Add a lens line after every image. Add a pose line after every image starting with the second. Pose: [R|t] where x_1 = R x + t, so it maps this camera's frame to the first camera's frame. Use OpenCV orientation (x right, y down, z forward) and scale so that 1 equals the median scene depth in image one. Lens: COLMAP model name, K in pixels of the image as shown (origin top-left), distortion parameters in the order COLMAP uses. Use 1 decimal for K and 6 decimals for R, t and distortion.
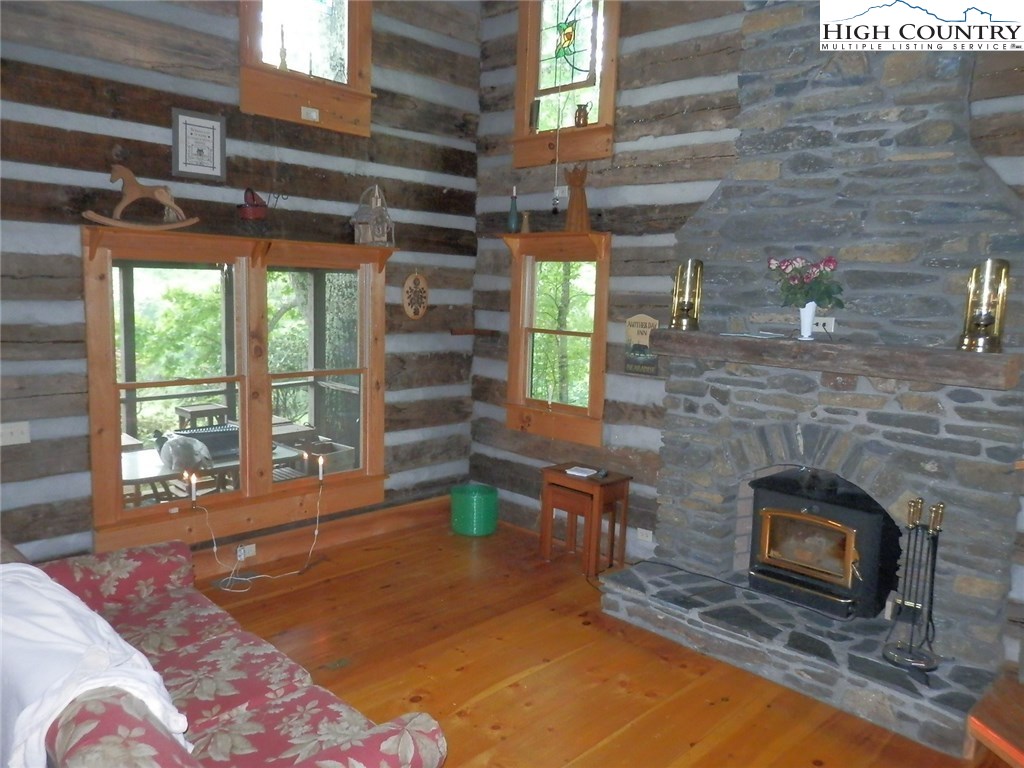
lens RADIAL K [[769.7, 0, 538.6], [0, 769.7, 384.8], [0, 0, 1]] dist [0.047819, -0.019568]
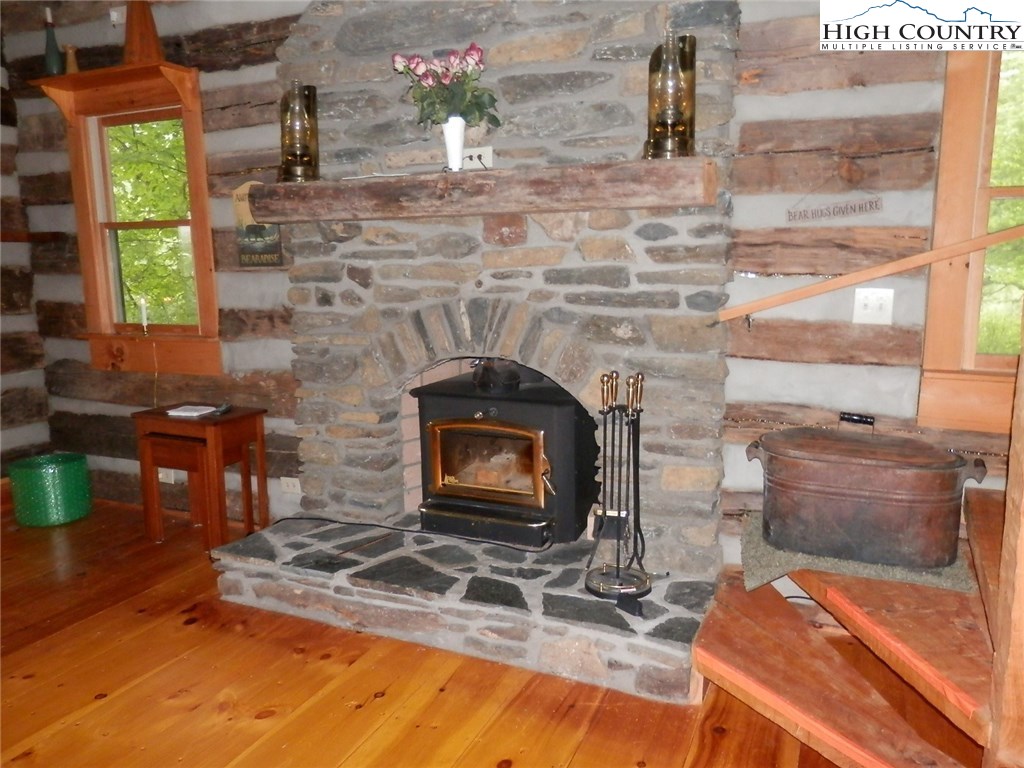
lens RADIAL K [[769.7, 0, 508.2], [0, 769.7, 382.2], [0, 0, 1]] dist [0.047819, -0.019568]
pose [[0.946347, -0.098630, 0.307734, 0.142545], [0.087663, 0.994930, 0.049294, 0.095265], [-0.311036, -0.019673, 0.950195, 0.282879]]
